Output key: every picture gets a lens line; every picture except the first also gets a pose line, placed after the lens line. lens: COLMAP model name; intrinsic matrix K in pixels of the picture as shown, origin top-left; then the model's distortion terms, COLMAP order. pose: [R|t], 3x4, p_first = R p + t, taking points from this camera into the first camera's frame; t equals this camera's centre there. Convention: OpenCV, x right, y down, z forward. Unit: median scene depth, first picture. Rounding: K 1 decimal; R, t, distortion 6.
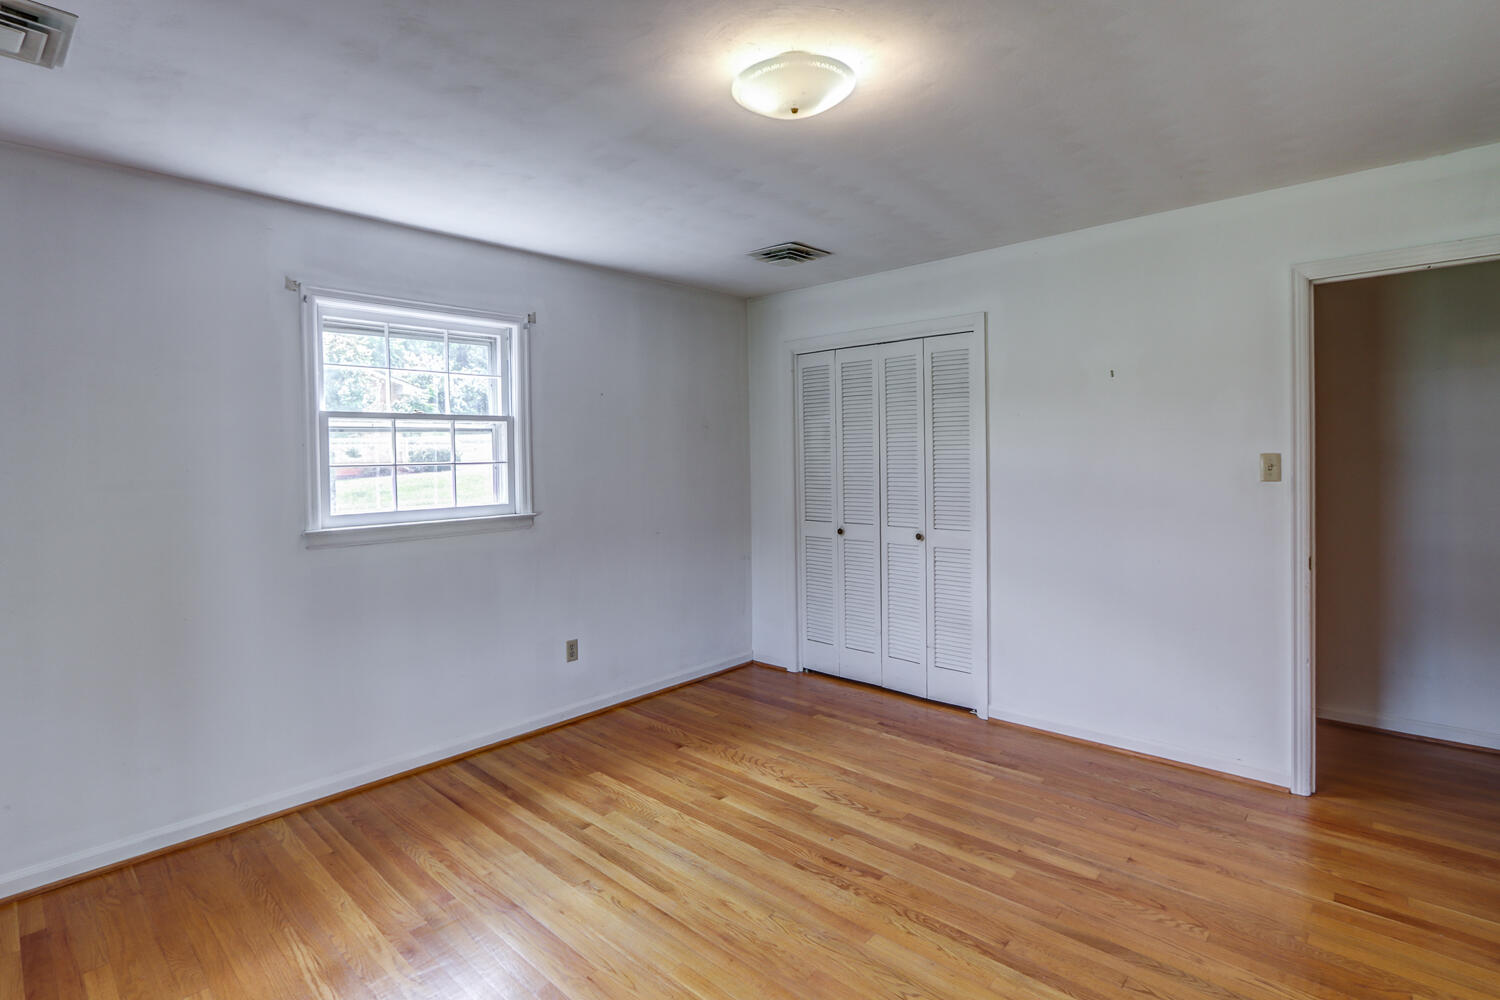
lens RADIAL K [[732.2, 0, 730.4], [0, 732.2, 481.5], [0, 0, 1]] dist [-0.013623, 0.000138]
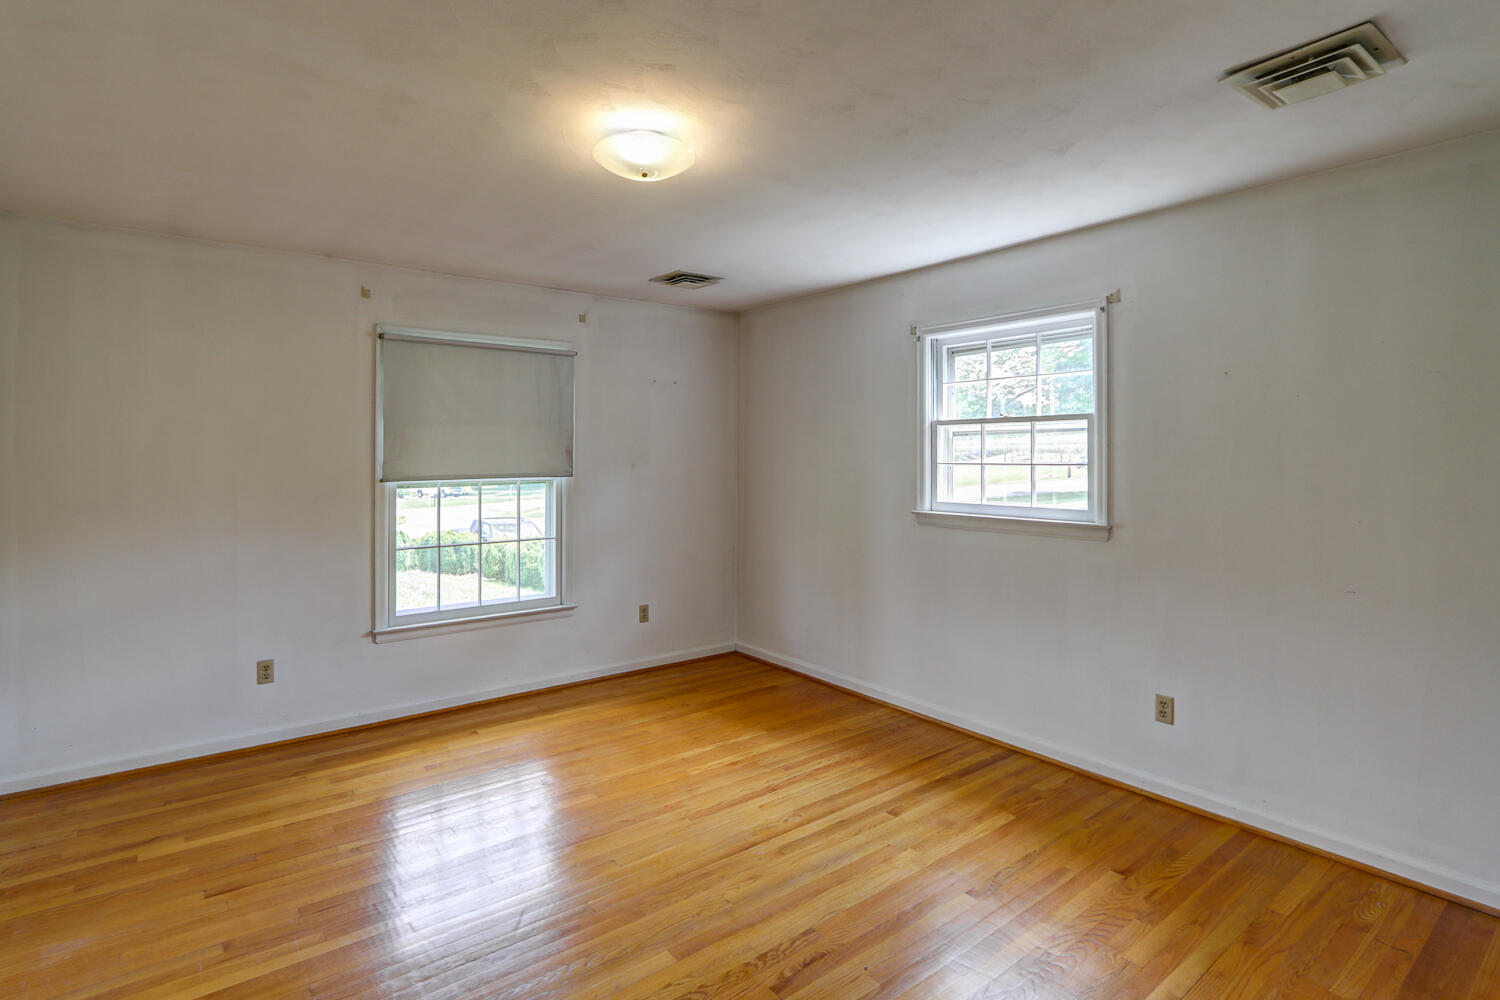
lens RADIAL K [[732.2, 0, 730.4], [0, 732.2, 481.5], [0, 0, 1]] dist [-0.013623, 0.000138]
pose [[-0.157236, 0.048649, -0.986362, 0.738893], [-0.037173, 0.997787, 0.055138, -0.044279], [0.986861, 0.045335, -0.155080, 0.796407]]
